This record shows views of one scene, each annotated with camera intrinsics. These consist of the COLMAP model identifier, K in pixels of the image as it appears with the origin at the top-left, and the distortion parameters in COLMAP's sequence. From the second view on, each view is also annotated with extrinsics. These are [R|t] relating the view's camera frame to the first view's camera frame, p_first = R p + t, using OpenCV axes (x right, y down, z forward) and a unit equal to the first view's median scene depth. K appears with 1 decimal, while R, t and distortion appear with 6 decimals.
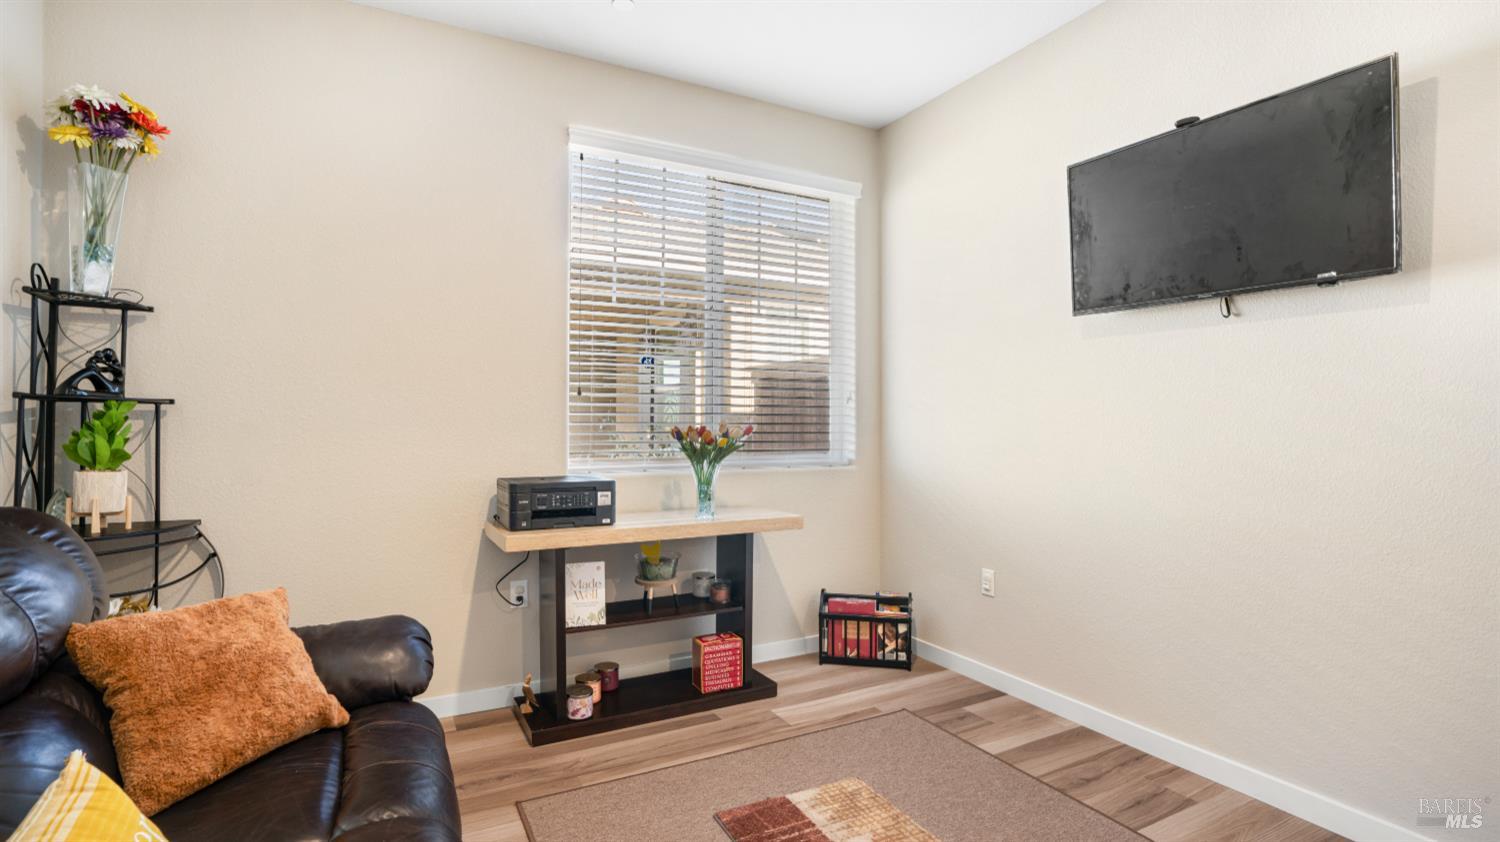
lens RADIAL K [[702.5, 0, 746.3], [0, 702.5, 419.8], [0, 0, 1]] dist [-0.056212, 0.019770]
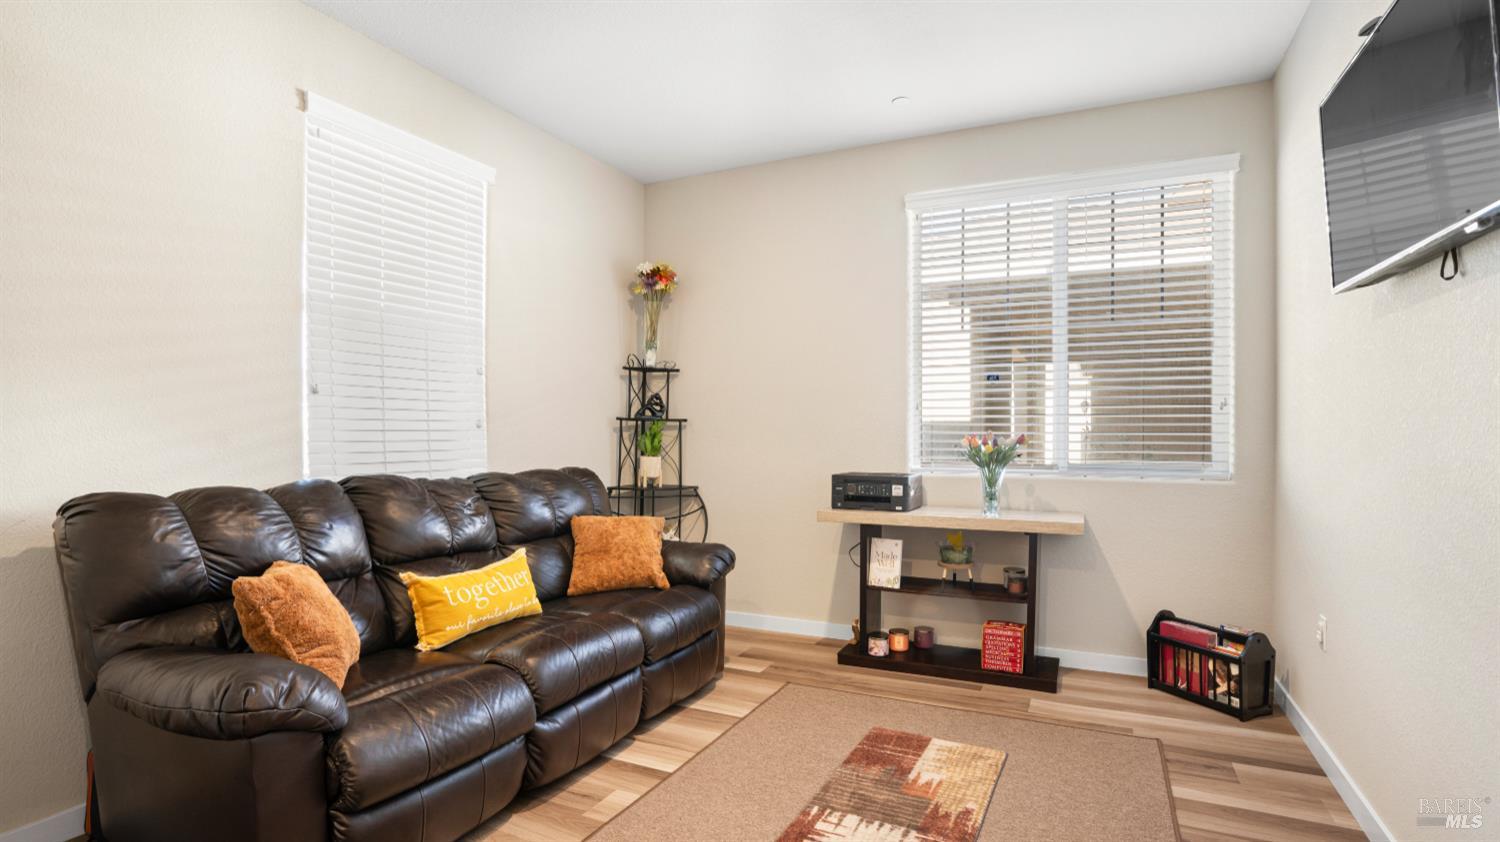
lens RADIAL K [[712.7, 0, 745.3], [0, 712.7, 429.9], [0, 0, 1]] dist [-0.056818, 0.019891]
pose [[0.586157, -0.003289, -0.810191, 0.636997], [0.003075, 0.999994, -0.001834, 0.002215], [0.810191, -0.001416, 0.586164, 0.007447]]
